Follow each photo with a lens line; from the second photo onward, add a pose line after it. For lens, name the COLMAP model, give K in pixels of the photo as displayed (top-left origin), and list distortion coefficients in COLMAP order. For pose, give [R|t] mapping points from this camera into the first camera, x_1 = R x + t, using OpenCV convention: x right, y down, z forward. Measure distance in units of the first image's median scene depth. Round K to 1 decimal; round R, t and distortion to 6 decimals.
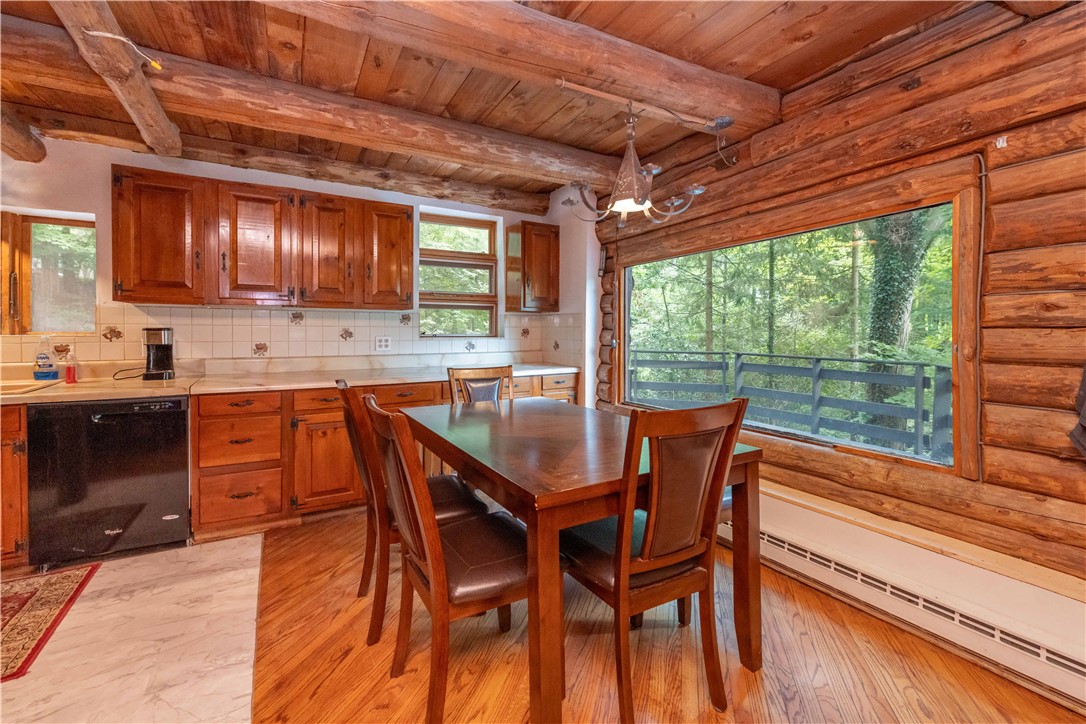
lens RADIAL K [[453.1, 0, 545.7], [0, 453.1, 338.6], [0, 0, 1]] dist [0.001767, 0.000374]
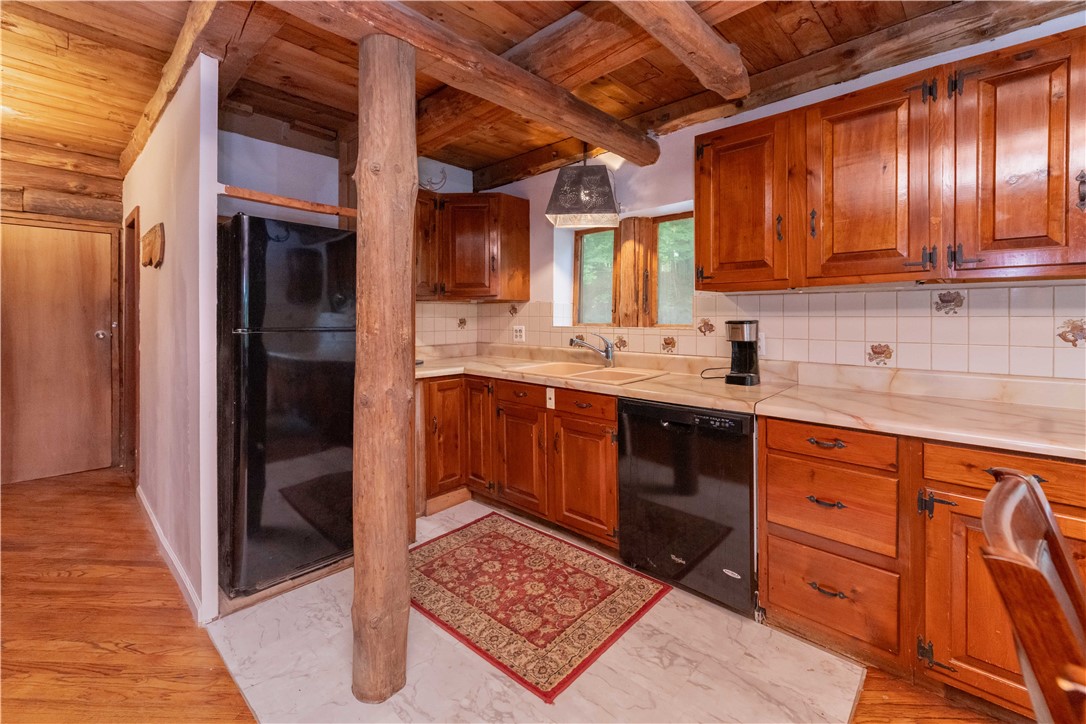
lens RADIAL K [[465.0, 0, 516.0], [0, 465.0, 317.3], [0, 0, 1]] dist [0.000866, 0.000338]
pose [[0.249548, -0.005814, -0.968345, -0.151382], [-0.016784, 0.999806, -0.010328, -0.014411], [0.968217, 0.018830, 0.249402, 0.408241]]
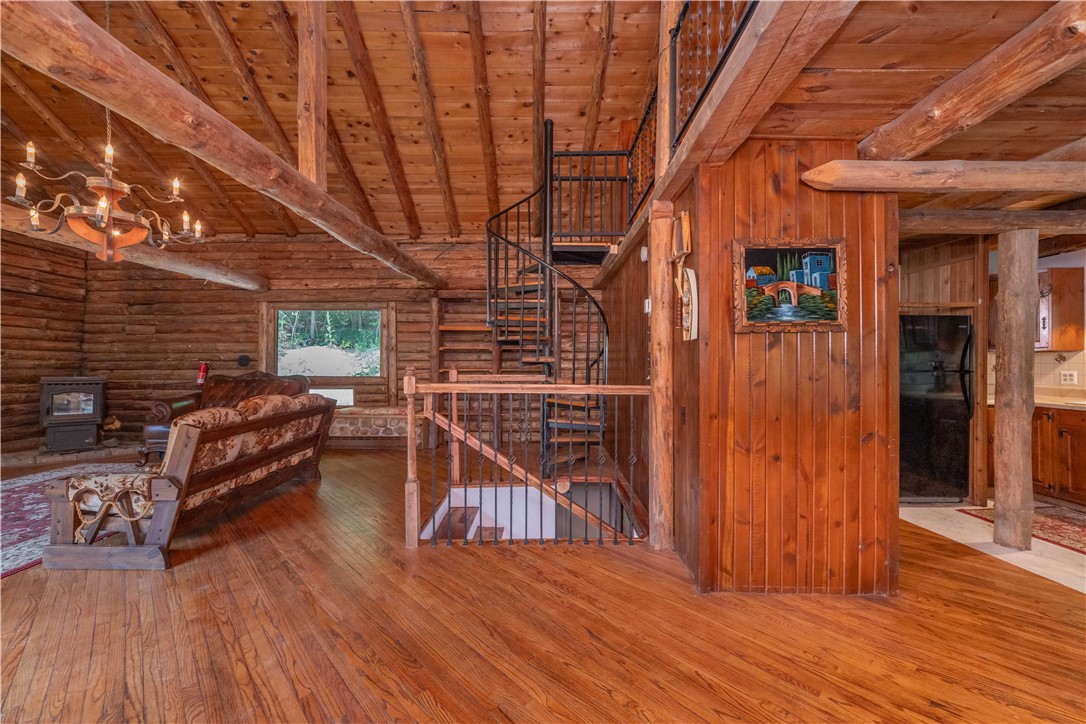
lens RADIAL K [[428.4, 0, 543.0], [0, 428.4, 362.0], [0, 0, 1]] dist [-0.000237, -0.000021]
pose [[-0.498522, -0.005504, -0.866860, 0.769664], [-0.017885, 0.999832, 0.003937, -0.008587], [0.866692, 0.017466, -0.498537, -0.096392]]
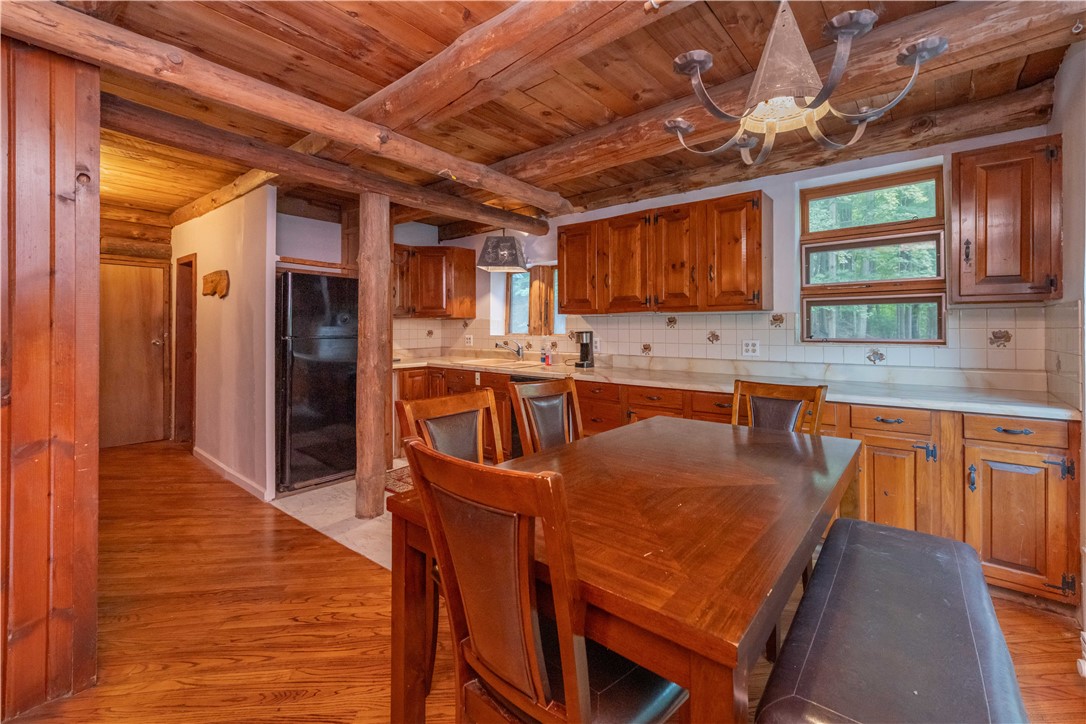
lens RADIAL K [[452.0, 0, 561.0], [0, 452.0, 325.7], [0, 0, 1]] dist [0.000760, 0.000100]
pose [[0.362119, -0.011015, -0.932067, 0.459317], [-0.014873, 0.999735, -0.017593, -0.015902], [0.932013, 0.020233, 0.361859, 0.423419]]
